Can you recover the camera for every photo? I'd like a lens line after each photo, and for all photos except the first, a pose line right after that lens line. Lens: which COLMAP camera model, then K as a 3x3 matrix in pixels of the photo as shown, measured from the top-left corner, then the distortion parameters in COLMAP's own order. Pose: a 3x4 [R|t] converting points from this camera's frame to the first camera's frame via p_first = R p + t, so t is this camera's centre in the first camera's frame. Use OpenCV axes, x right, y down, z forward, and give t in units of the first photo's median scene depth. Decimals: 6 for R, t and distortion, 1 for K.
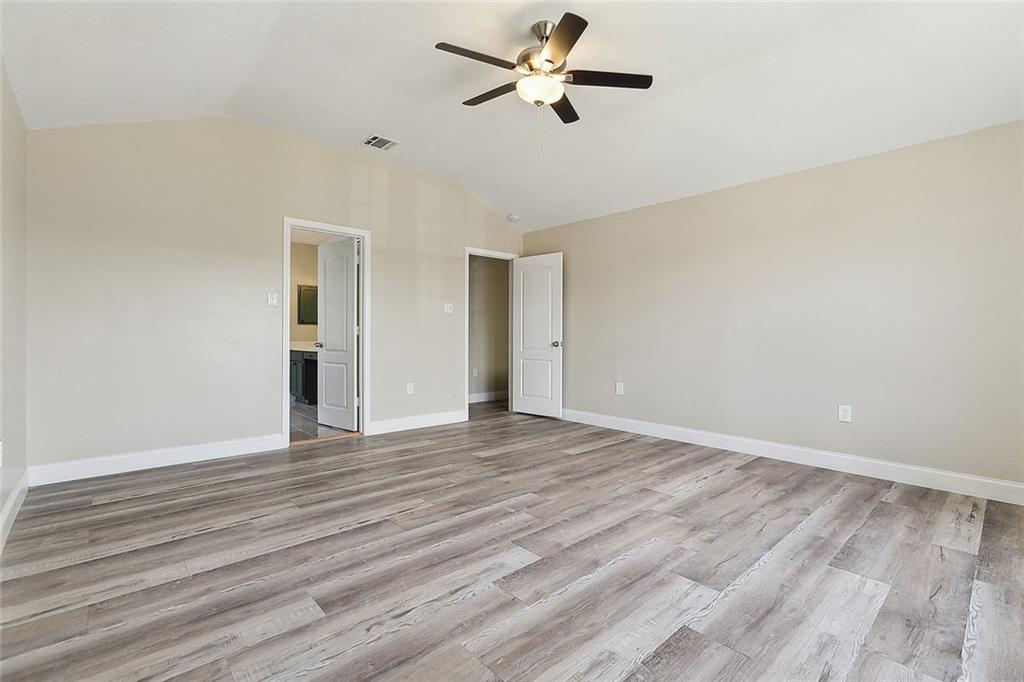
lens RADIAL K [[468.1, 0, 512.6], [0, 468.1, 338.9], [0, 0, 1]] dist [-0.001893, -0.000591]
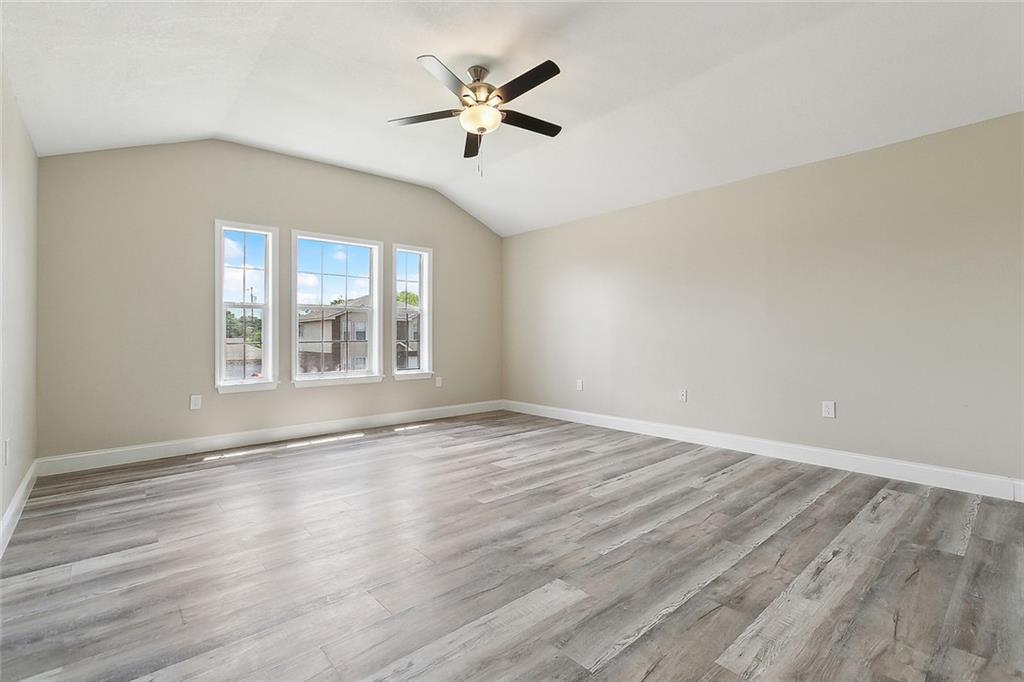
lens RADIAL K [[468.1, 0, 512.0], [0, 468.1, 337.2], [0, 0, 1]] dist [-0.001893, -0.000591]
pose [[-0.999905, -0.001817, 0.013687, -0.031076], [-0.001699, 0.999961, 0.008629, -0.012576], [-0.013703, 0.008605, -0.999869, 2.072284]]
